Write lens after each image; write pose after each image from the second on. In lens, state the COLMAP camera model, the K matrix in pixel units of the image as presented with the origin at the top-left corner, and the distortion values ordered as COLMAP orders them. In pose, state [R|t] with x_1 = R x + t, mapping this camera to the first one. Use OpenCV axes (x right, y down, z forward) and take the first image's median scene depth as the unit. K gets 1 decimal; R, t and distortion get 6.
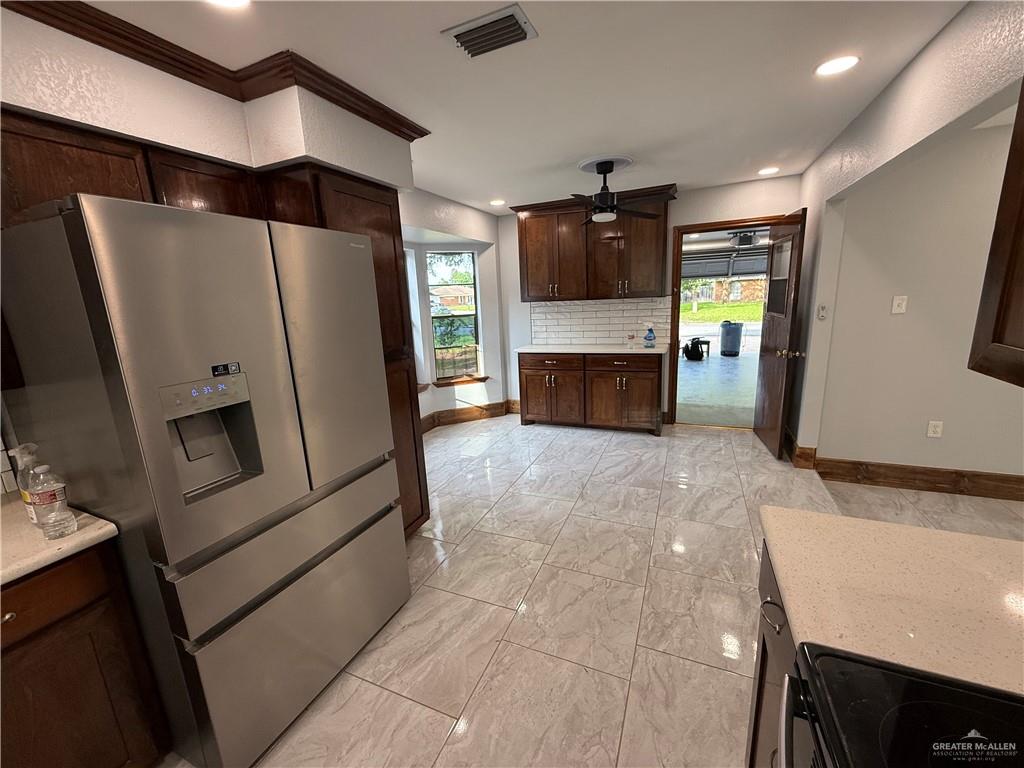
lens RADIAL K [[409.8, 0, 512.0], [0, 409.8, 384.0], [0, 0, 1]] dist [-0.000398, -0.000008]
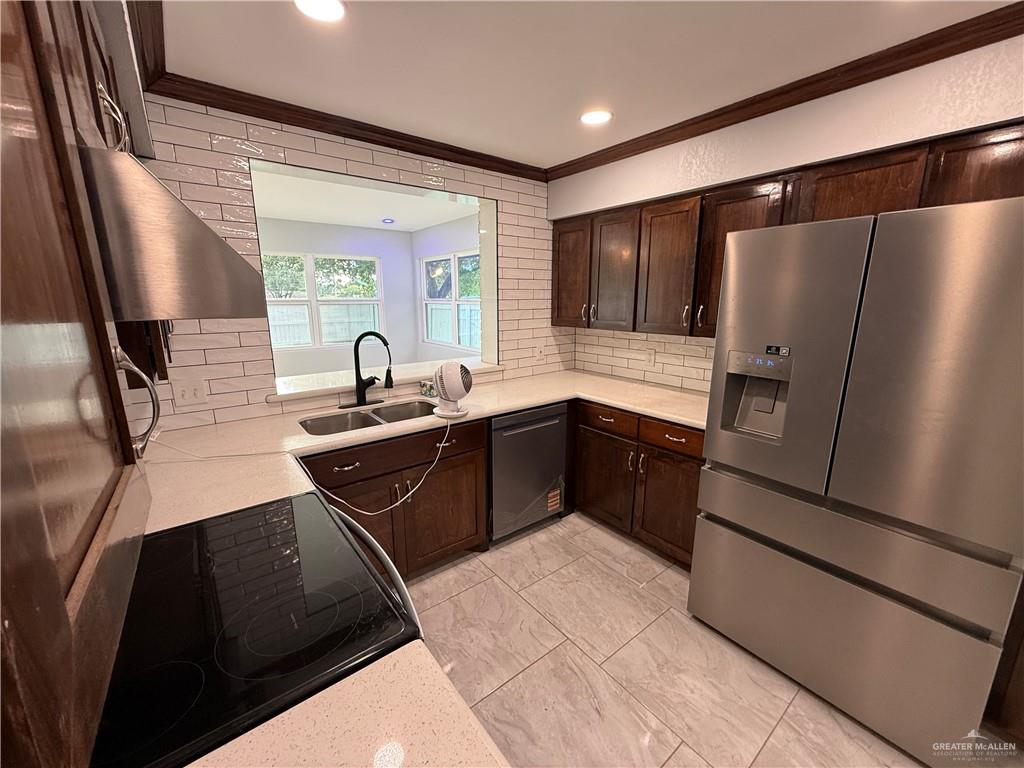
lens RADIAL K [[409.8, 0, 512.0], [0, 409.8, 384.0], [0, 0, 1]] dist [-0.000398, -0.000008]
pose [[-0.468200, 0.239975, -0.850412, 0.651330], [-0.168357, 0.920558, 0.352460, -0.208316], [0.867436, 0.308195, -0.390604, 0.685495]]
